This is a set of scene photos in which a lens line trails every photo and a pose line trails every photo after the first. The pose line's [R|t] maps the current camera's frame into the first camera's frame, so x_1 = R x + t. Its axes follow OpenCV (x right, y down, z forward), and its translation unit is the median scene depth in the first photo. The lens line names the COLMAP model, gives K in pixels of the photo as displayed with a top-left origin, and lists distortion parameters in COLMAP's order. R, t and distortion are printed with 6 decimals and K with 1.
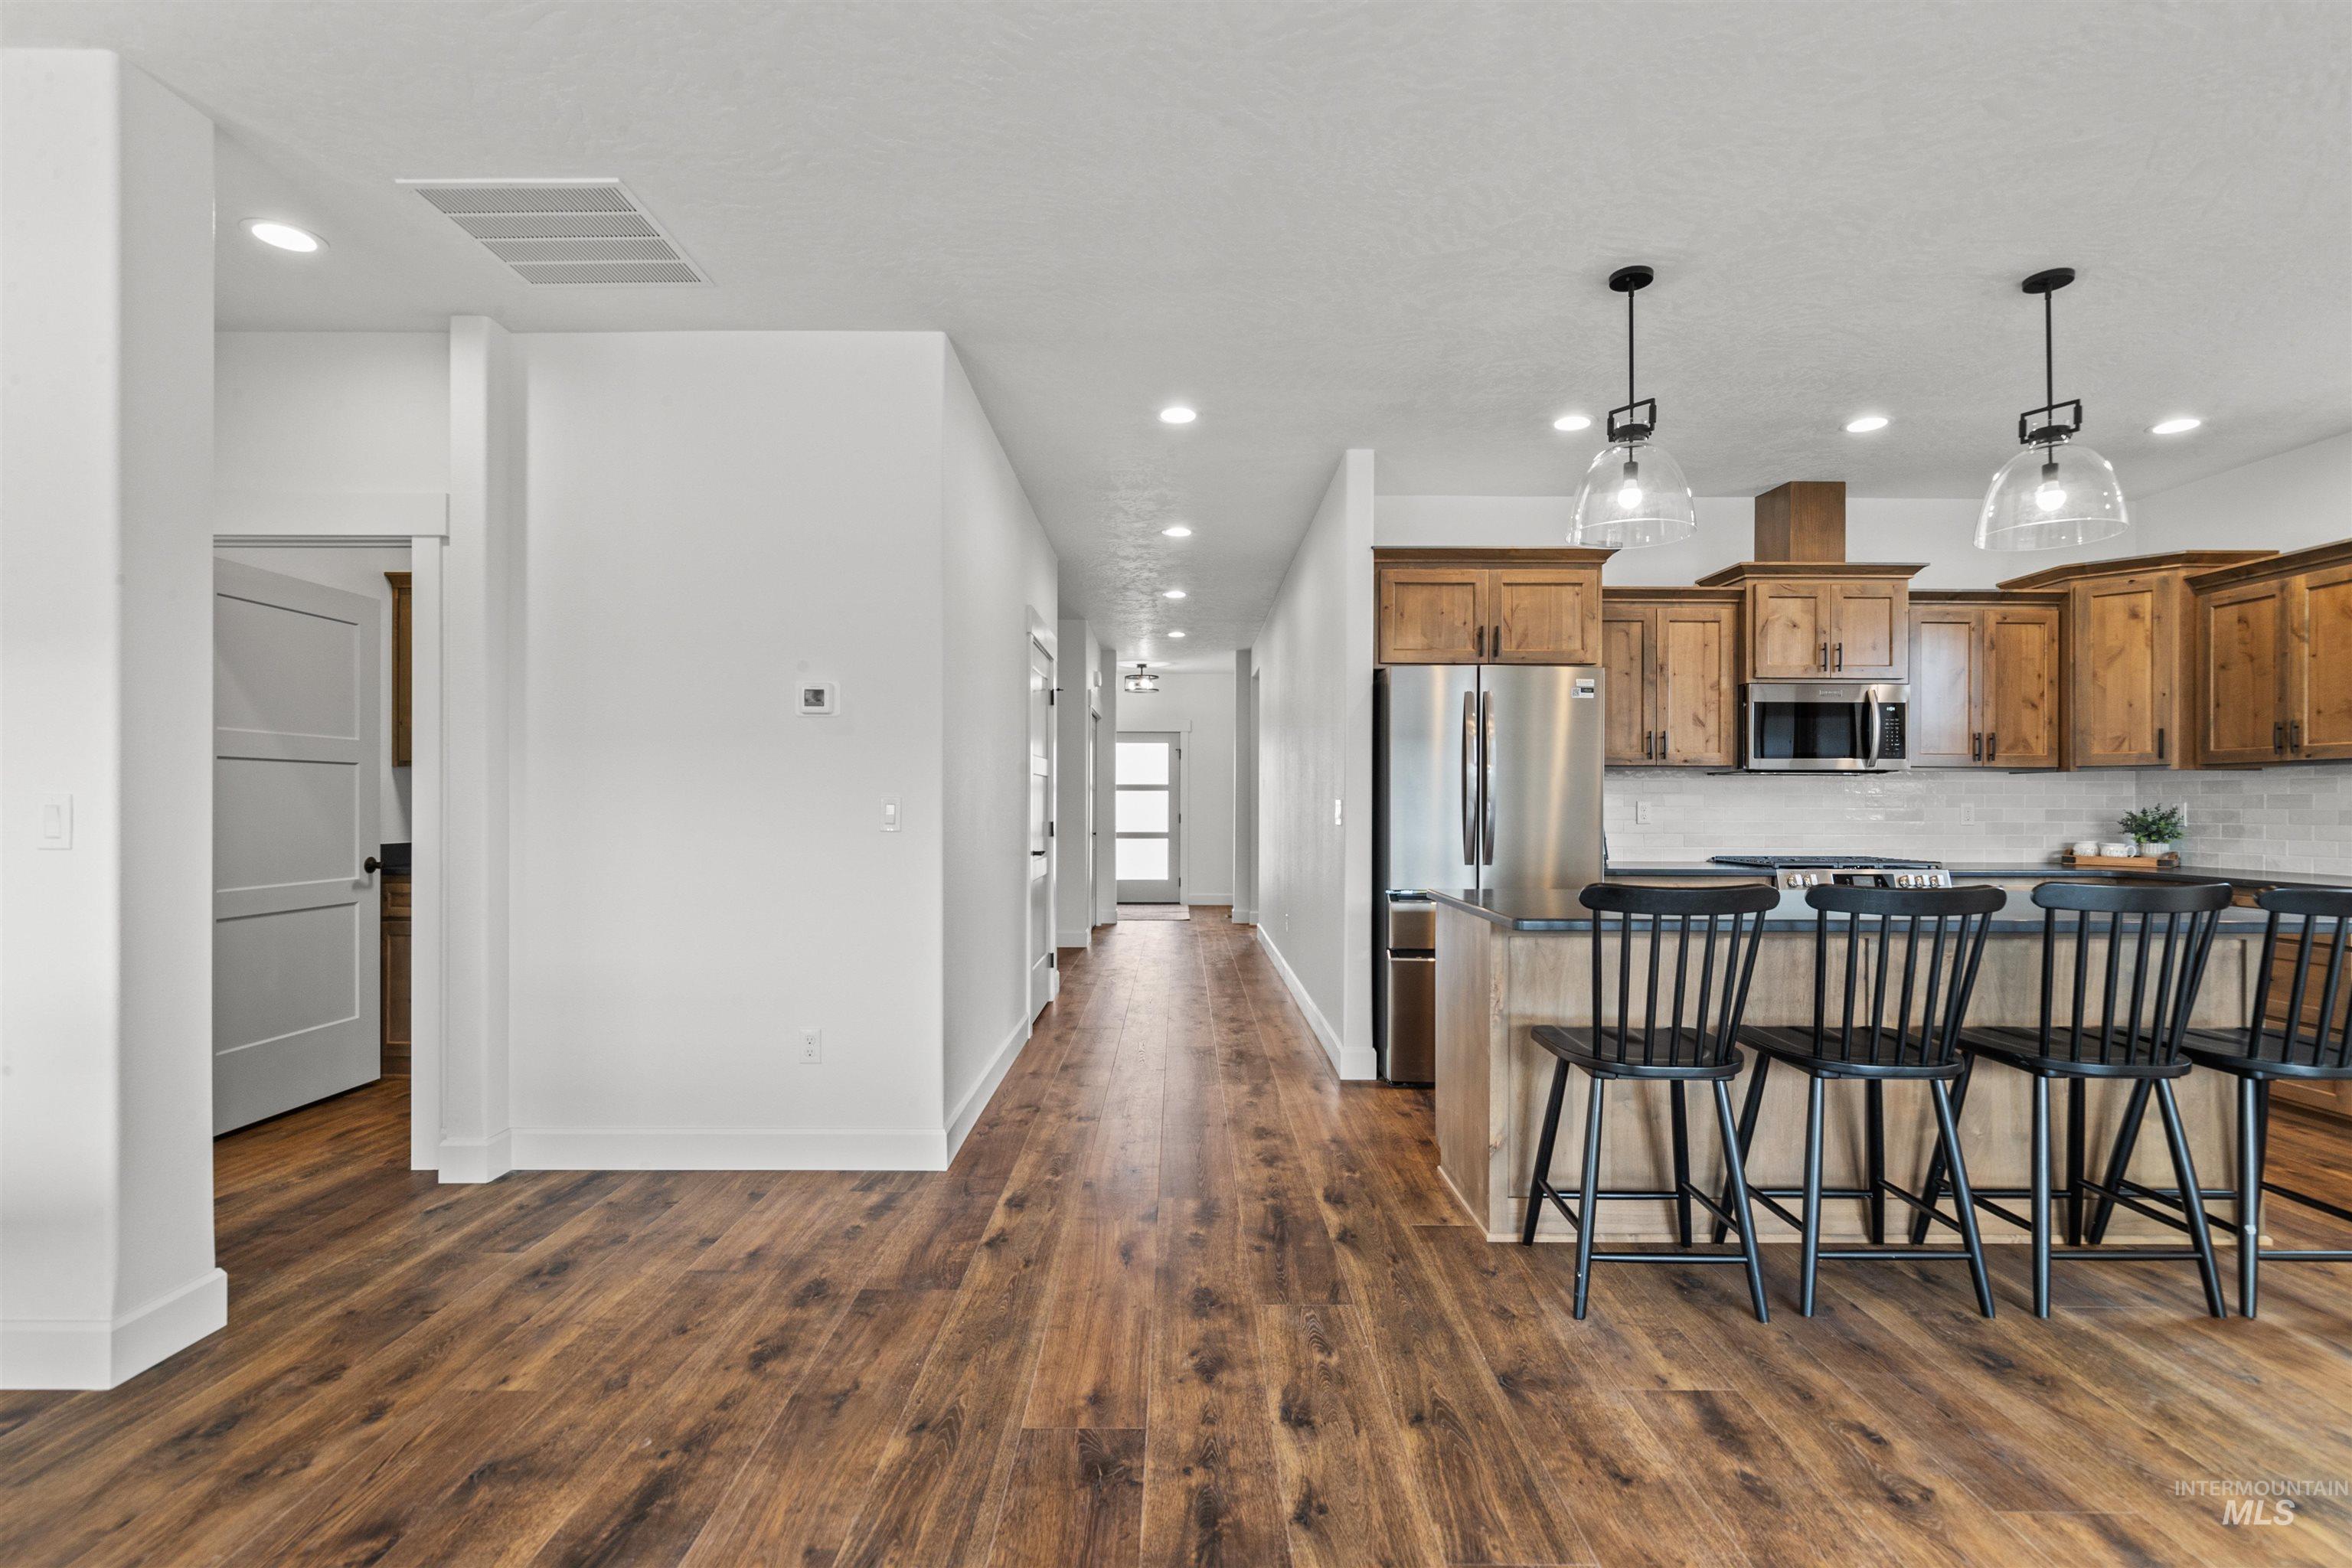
lens RADIAL K [[1073.0, 0, 1179.7], [0, 1073.0, 810.6], [0, 0, 1]] dist [-0.004830, 0.002580]
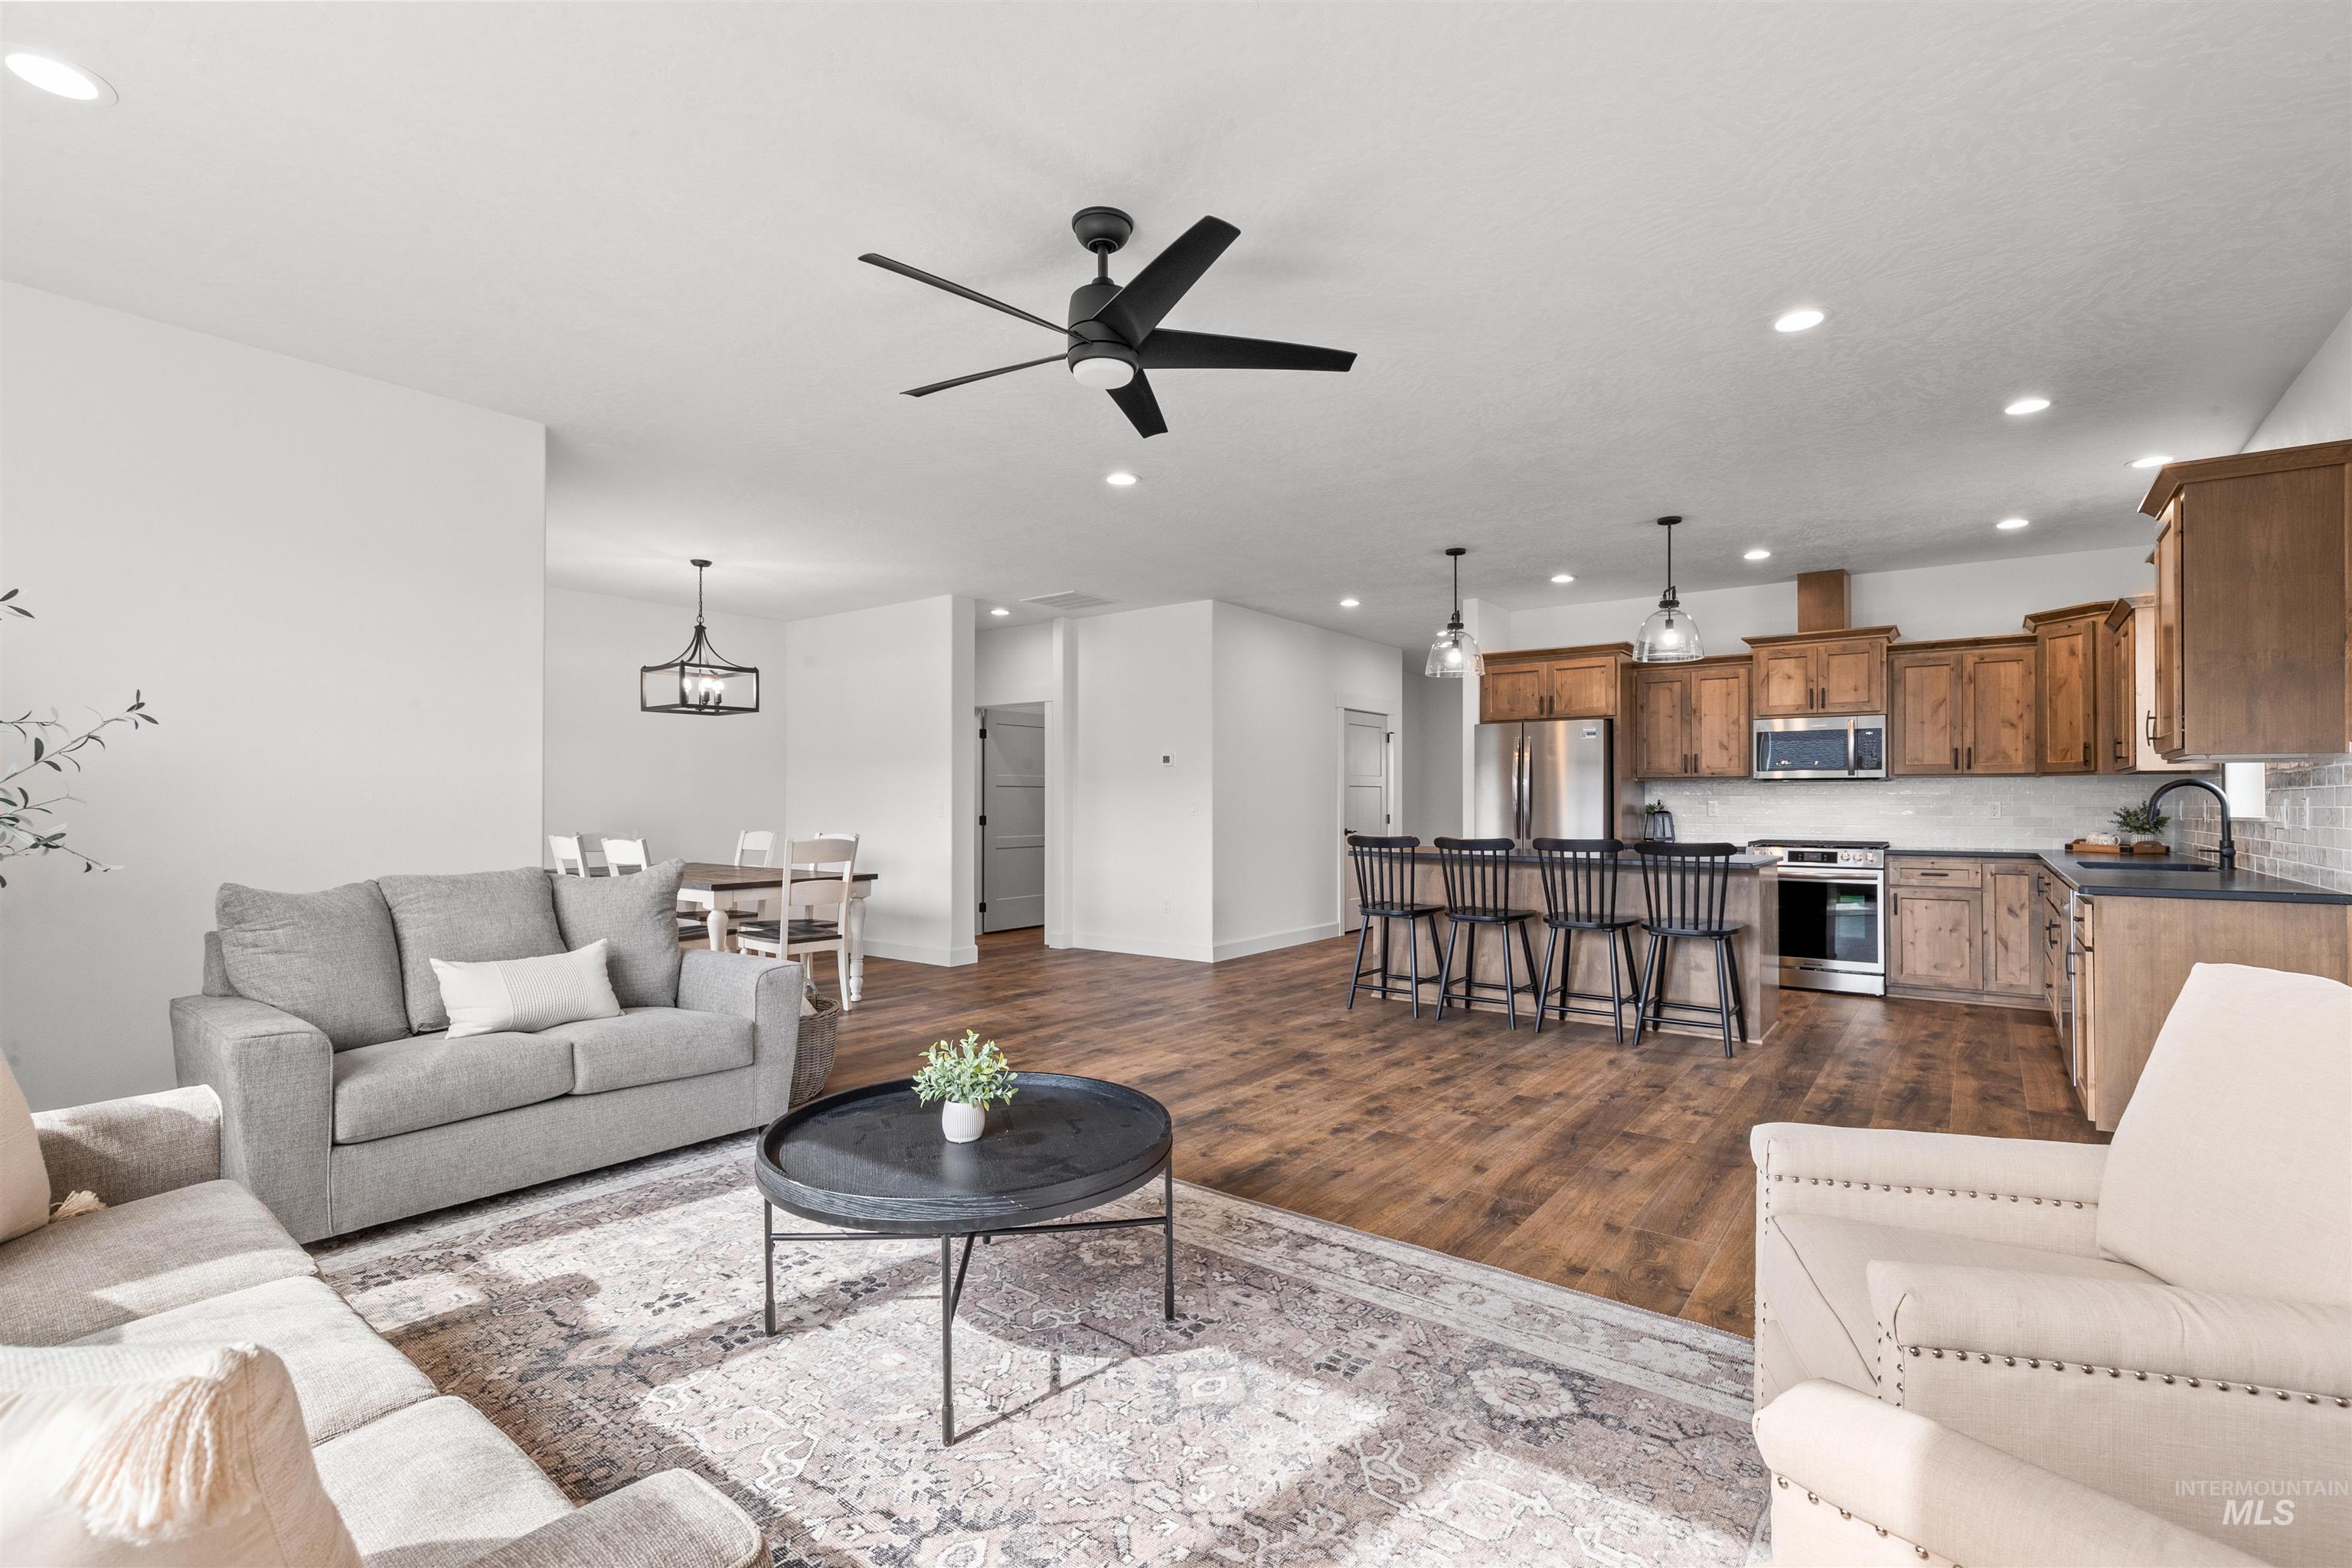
lens RADIAL K [[1073.0, 0, 1182.9], [0, 1073.0, 787.6], [0, 0, 1]] dist [-0.004830, 0.002580]
pose [[0.803605, -0.010658, -0.595067, 0.826908], [-0.001646, 0.999796, -0.020129, 0.003991], [0.595160, 0.017155, 0.803424, -0.665907]]
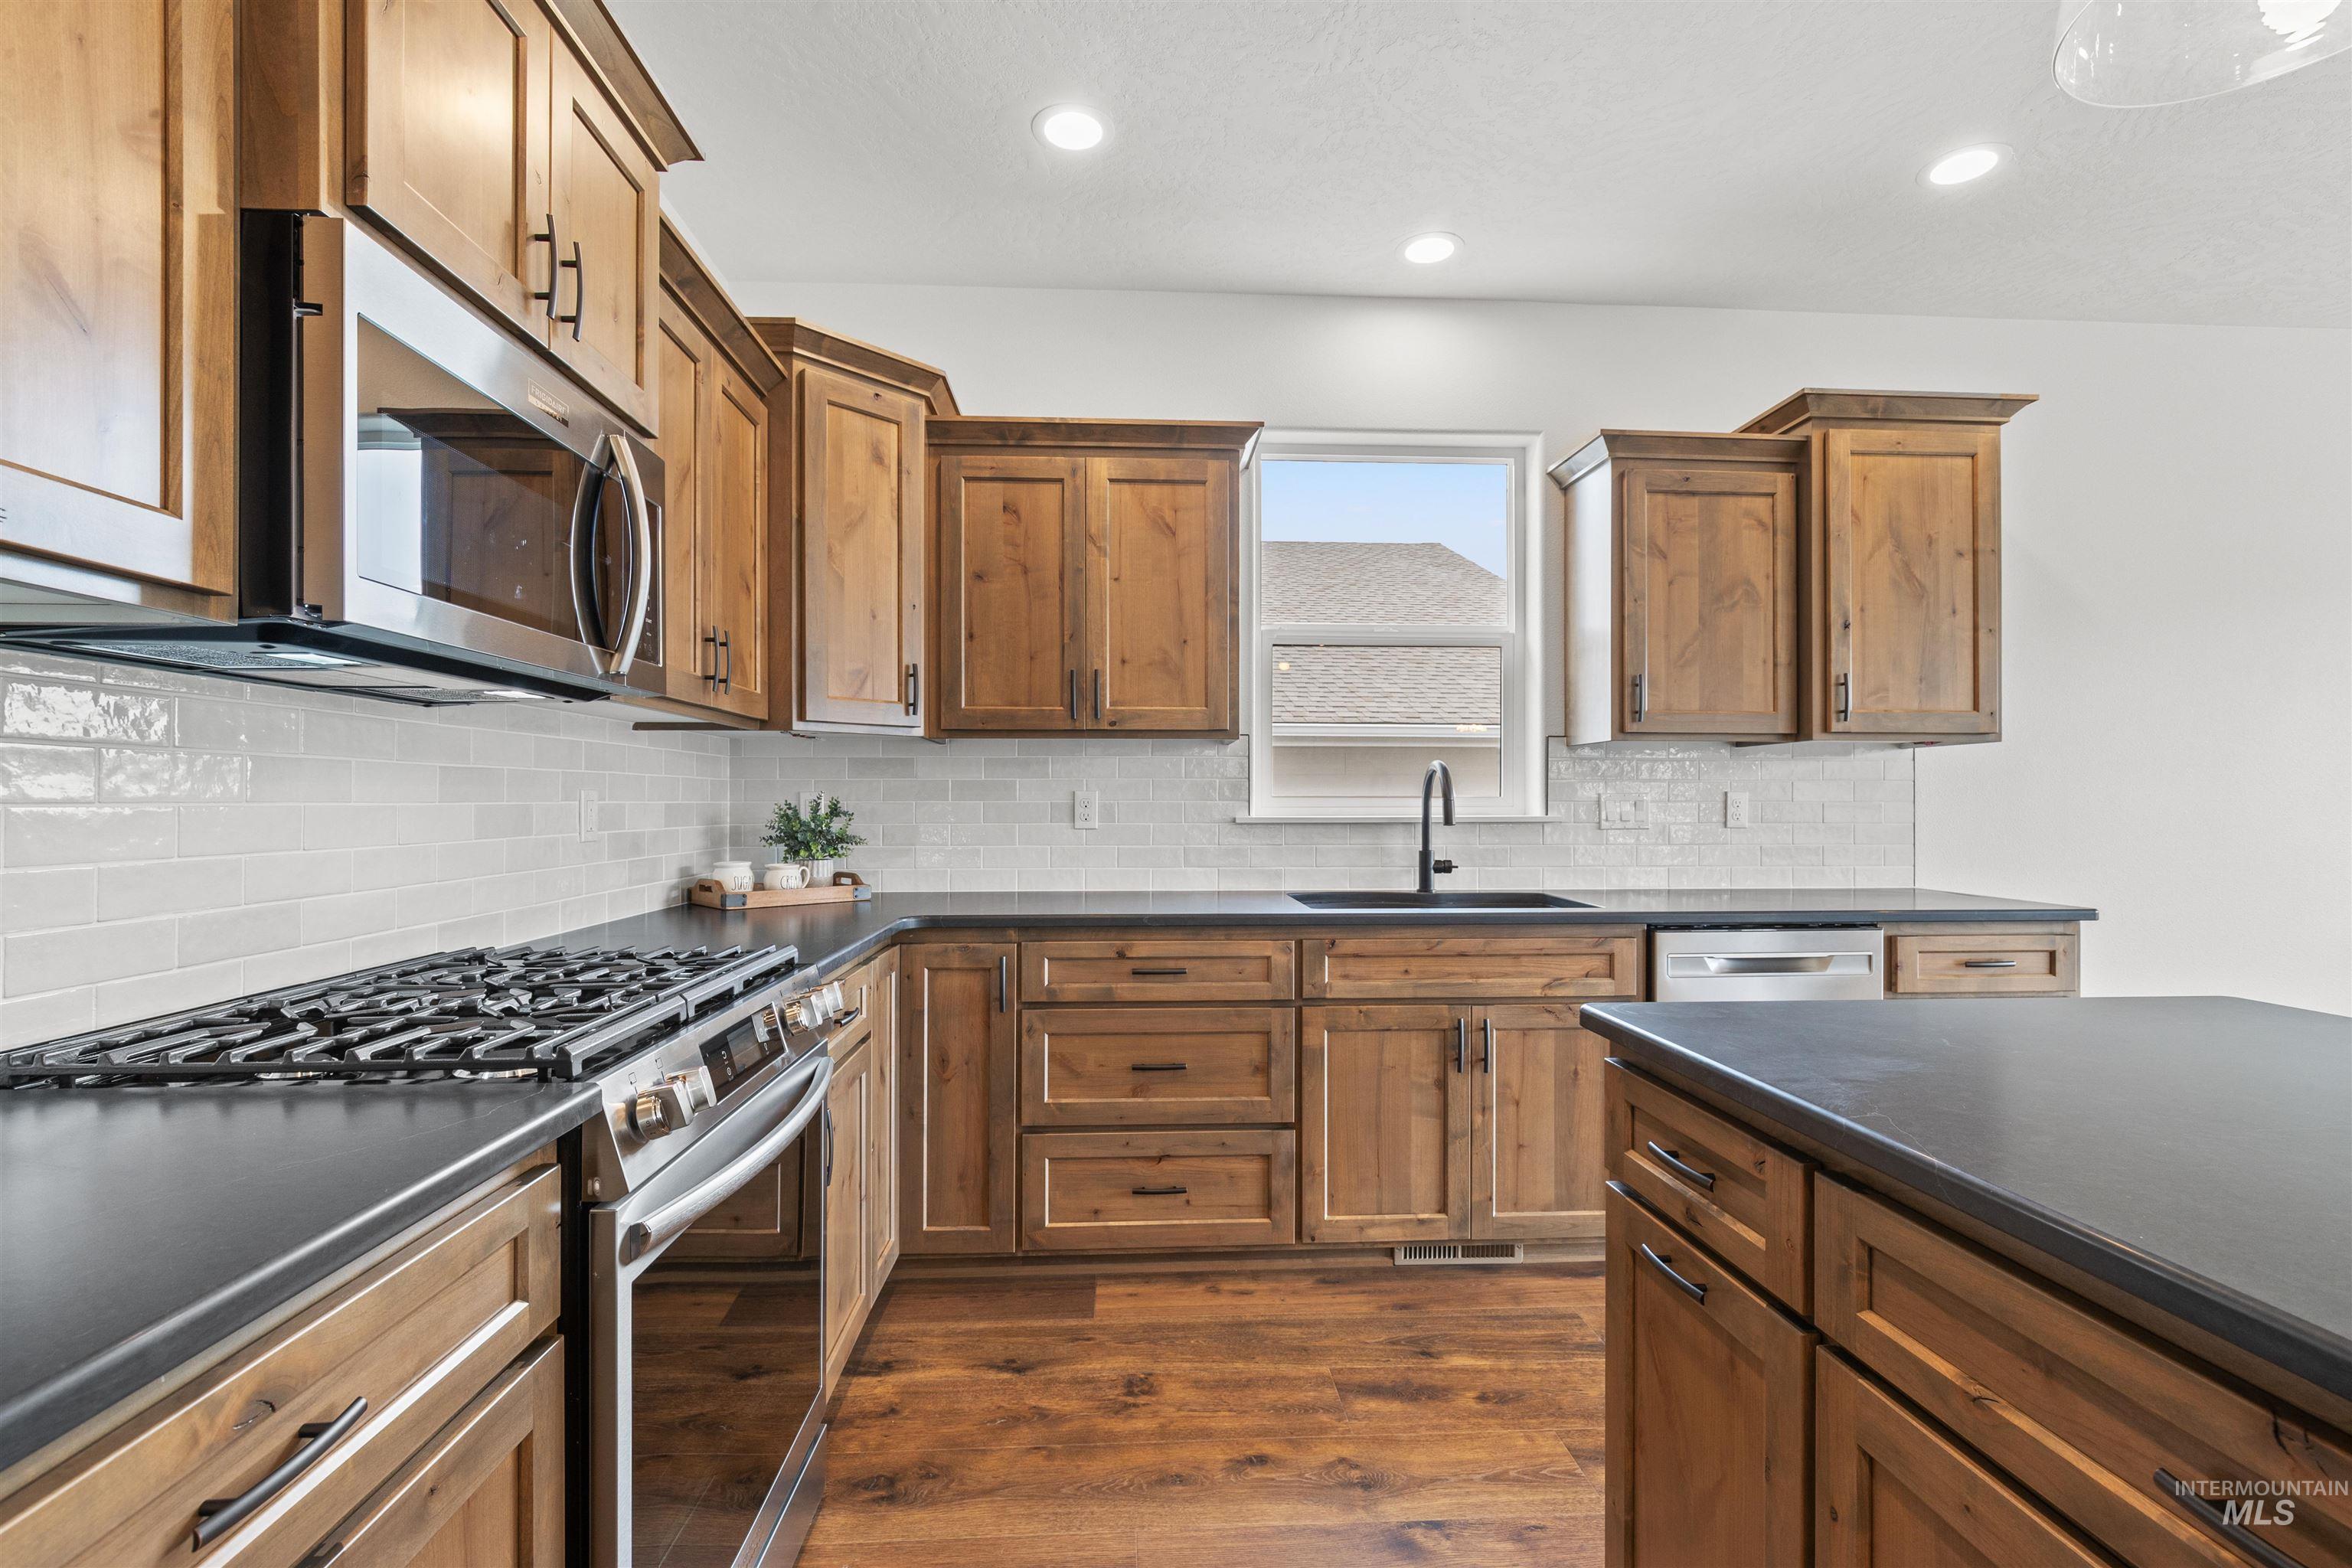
lens RADIAL K [[1073.0, 0, 1180.9], [0, 1073.0, 797.9], [0, 0, 1]] dist [-0.004830, 0.002580]
pose [[-0.063642, -0.001240, 0.997972, 0.332447], [0.004001, 0.999991, 0.001498, -0.004525], [-0.997965, 0.004088, -0.063637, 0.909752]]
